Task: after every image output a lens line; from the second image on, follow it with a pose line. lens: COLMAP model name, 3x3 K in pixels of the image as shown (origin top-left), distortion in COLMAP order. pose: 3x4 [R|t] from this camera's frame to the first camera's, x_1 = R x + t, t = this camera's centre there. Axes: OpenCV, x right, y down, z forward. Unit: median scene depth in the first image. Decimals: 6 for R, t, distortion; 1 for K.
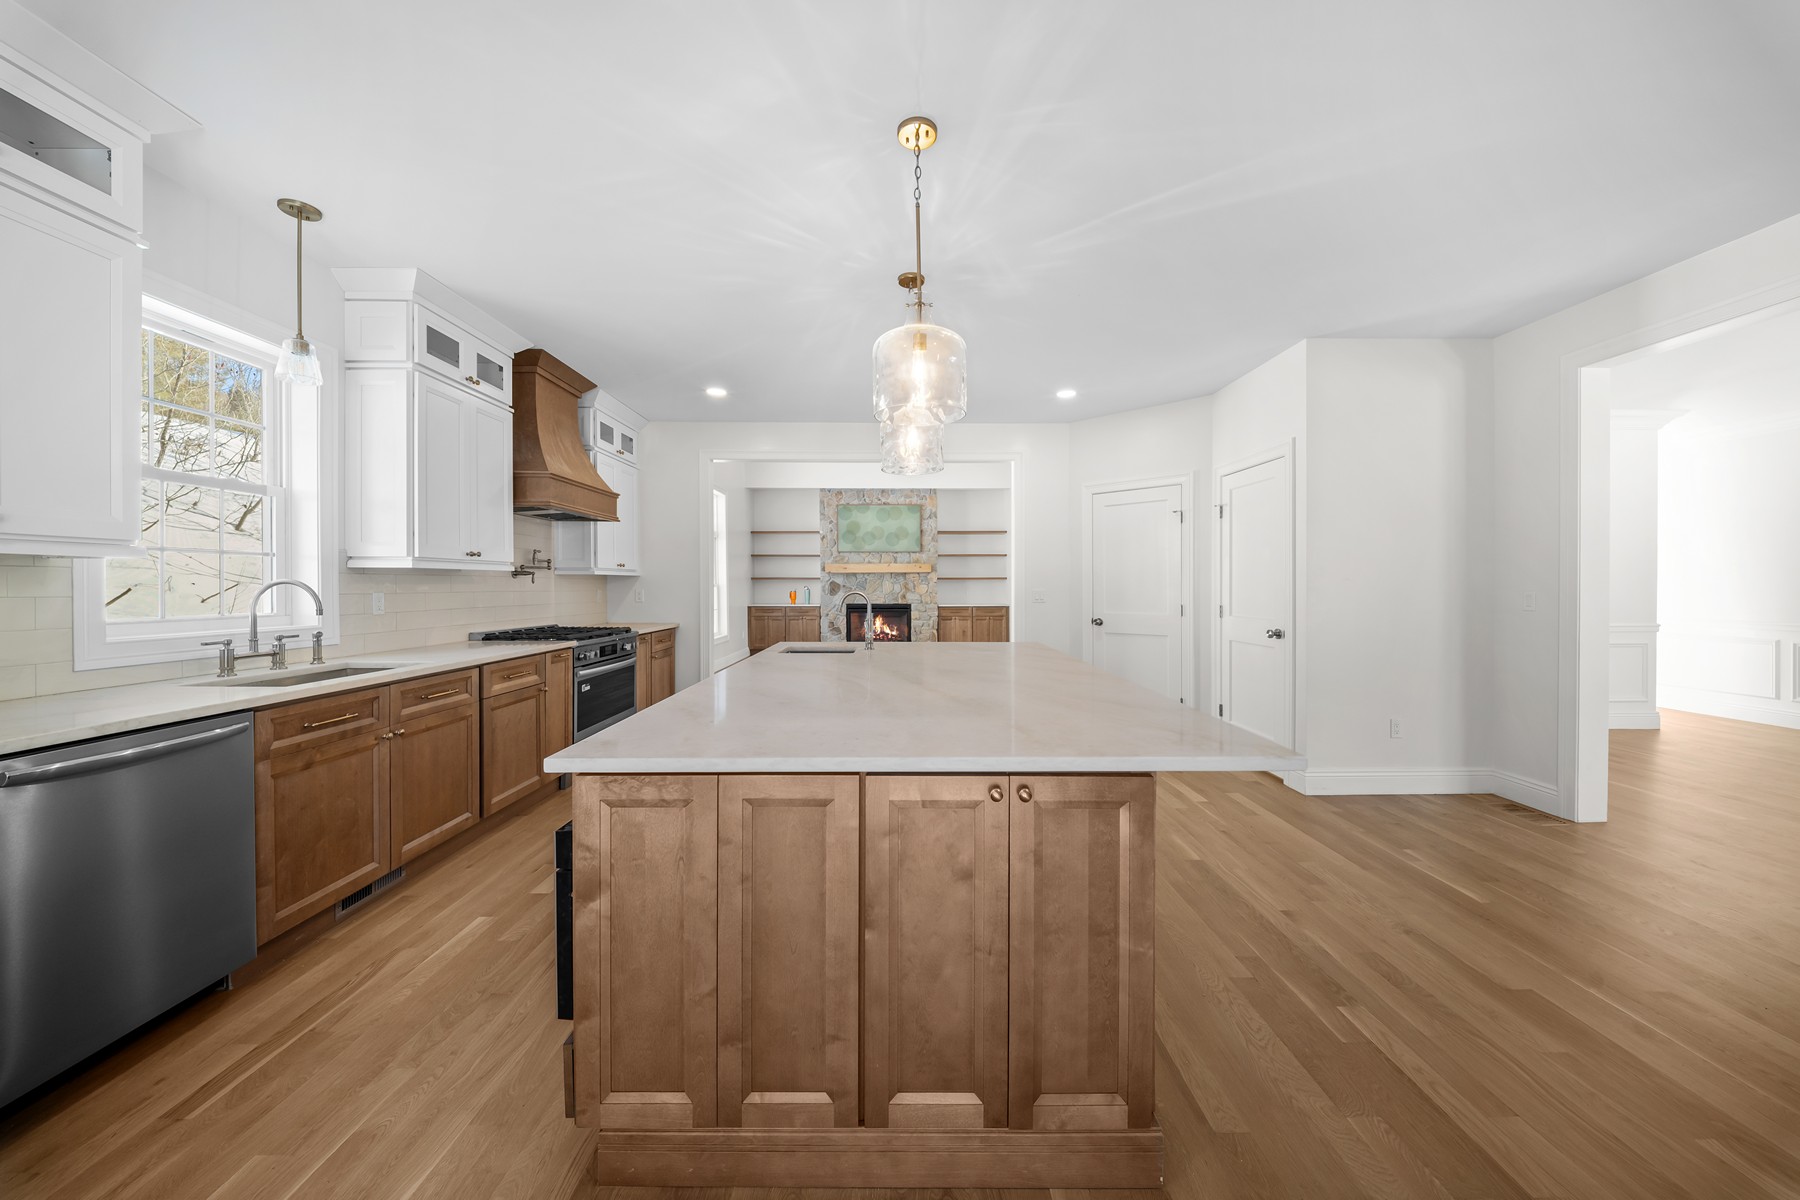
lens RADIAL K [[623.6, 0, 898.4], [0, 623.6, 591.0], [0, 0, 1]] dist [0.019823, -0.011846]
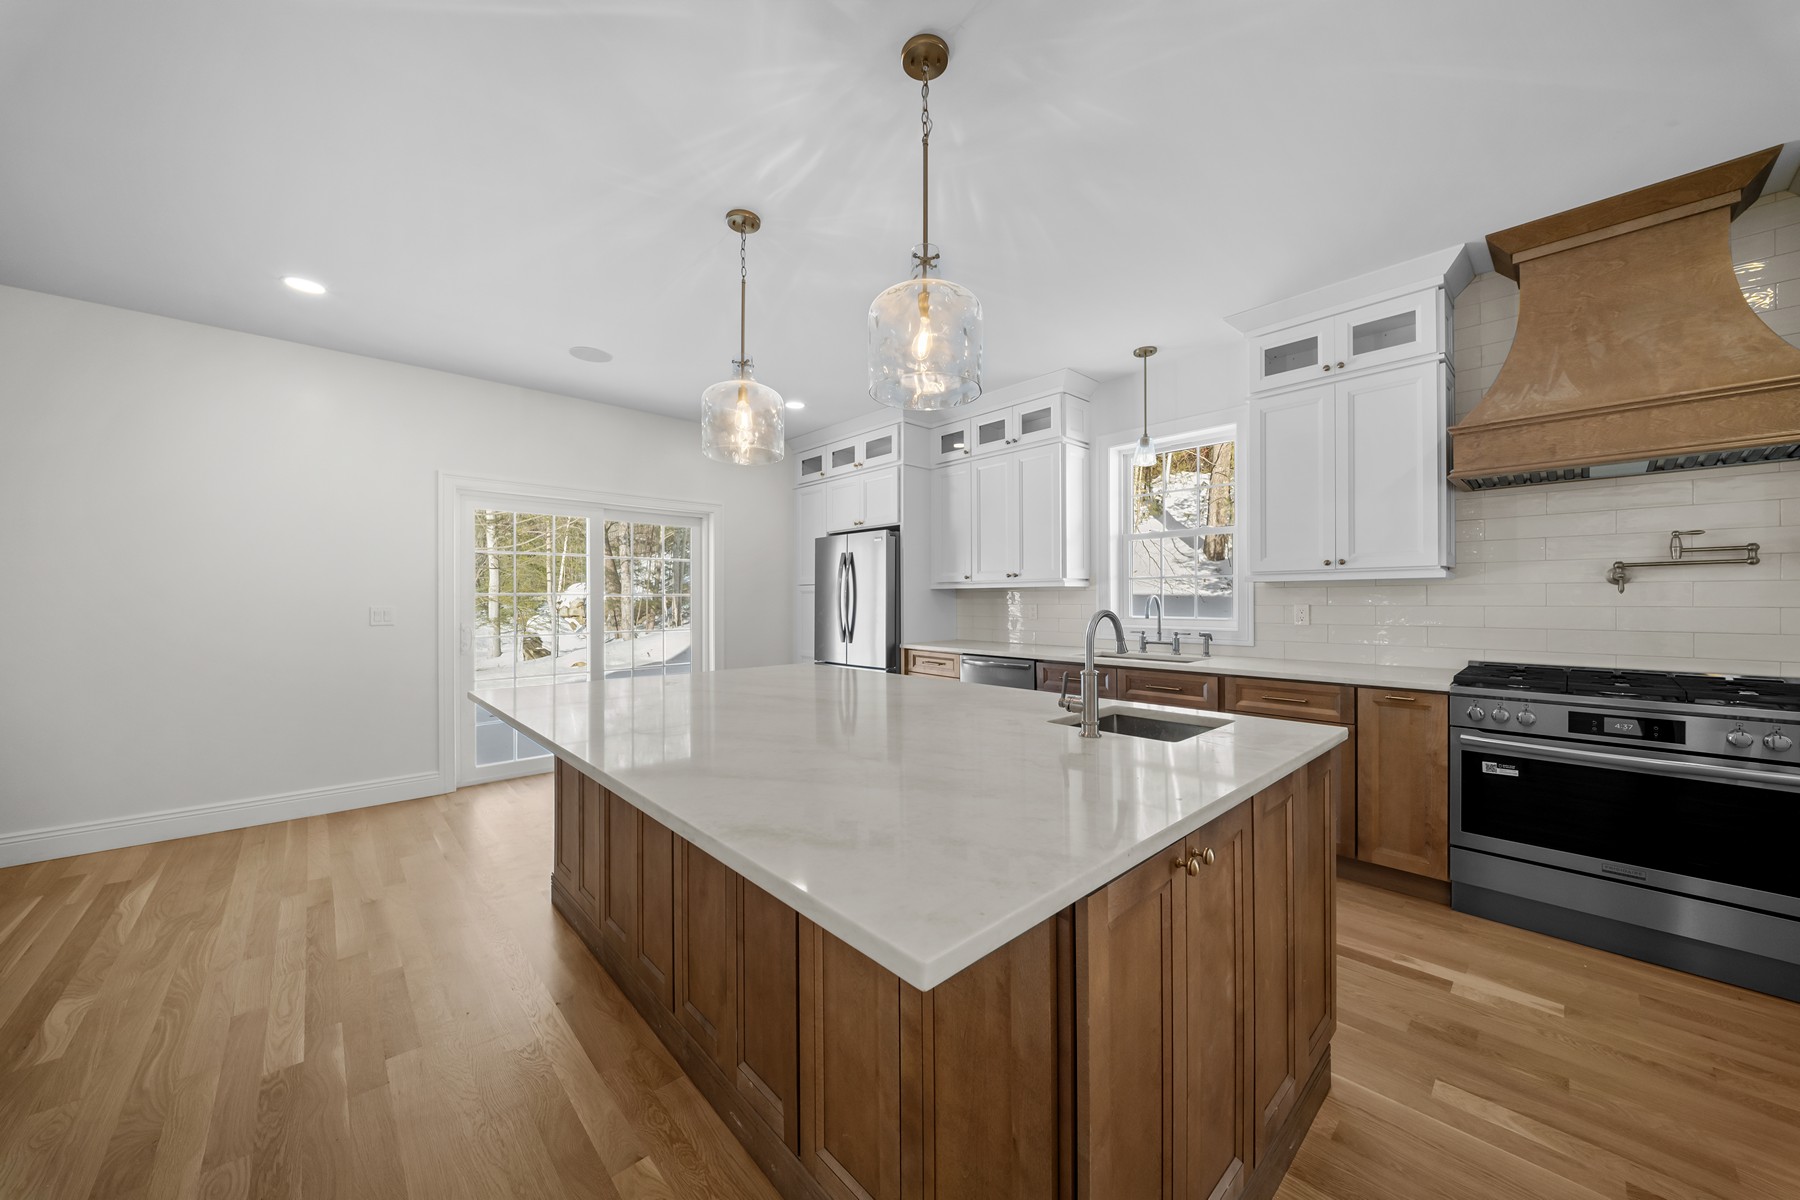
lens RADIAL K [[626.5, 0, 902.9], [0, 626.5, 599.5], [0, 0, 1]] dist [-0.001775, -0.002098]
pose [[-0.729227, 0.002409, -0.684267, 0.289792], [-0.002216, 0.999980, 0.005882, -0.008104], [0.684268, 0.005806, -0.729208, 0.962249]]
